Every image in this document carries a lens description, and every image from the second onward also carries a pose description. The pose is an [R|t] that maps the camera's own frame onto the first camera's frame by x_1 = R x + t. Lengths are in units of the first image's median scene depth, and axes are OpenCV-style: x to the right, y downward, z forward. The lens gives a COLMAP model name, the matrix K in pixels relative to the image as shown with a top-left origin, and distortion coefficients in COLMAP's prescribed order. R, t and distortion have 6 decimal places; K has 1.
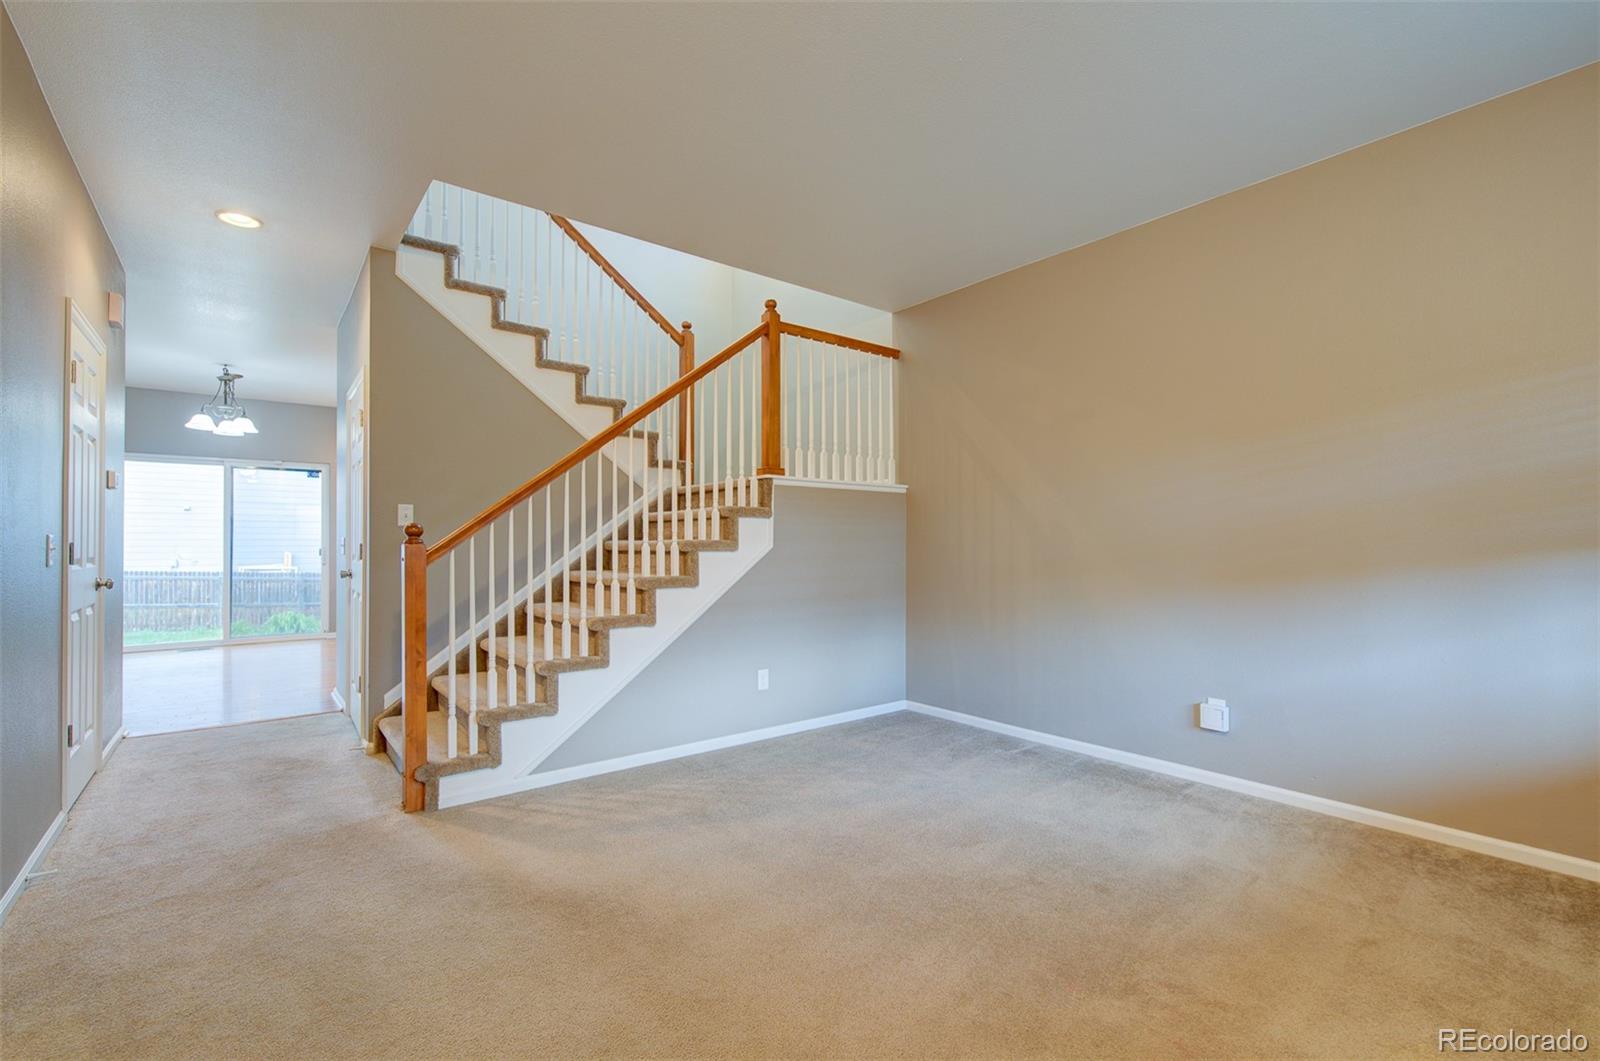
lens RADIAL K [[708.7, 0, 804.9], [0, 708.7, 540.0], [0, 0, 1]] dist [-0.001763, -0.000063]
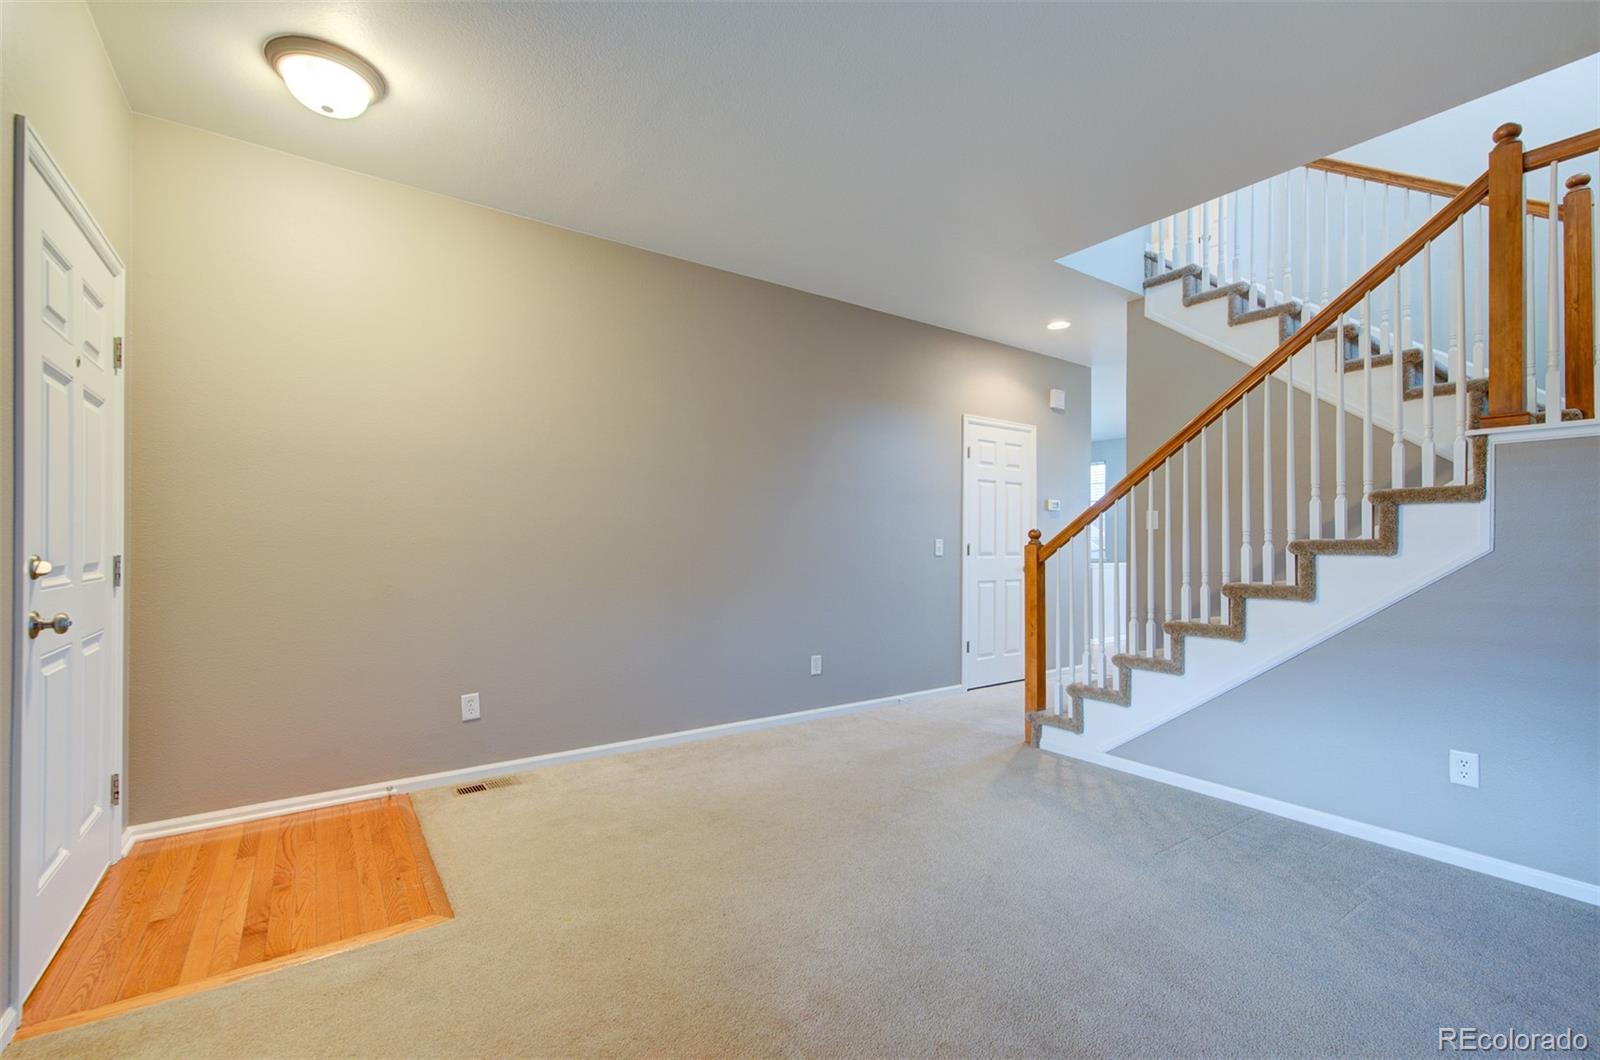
lens RADIAL K [[694.6, 0, 799.3], [0, 694.6, 544.1], [0, 0, 1]] dist [0.000158, 0.000390]
pose [[-0.061977, -0.000734, -0.998077, 0.580803], [0.002974, 0.999995, -0.000920, 0.003394], [0.998073, -0.003025, -0.061975, 0.474308]]
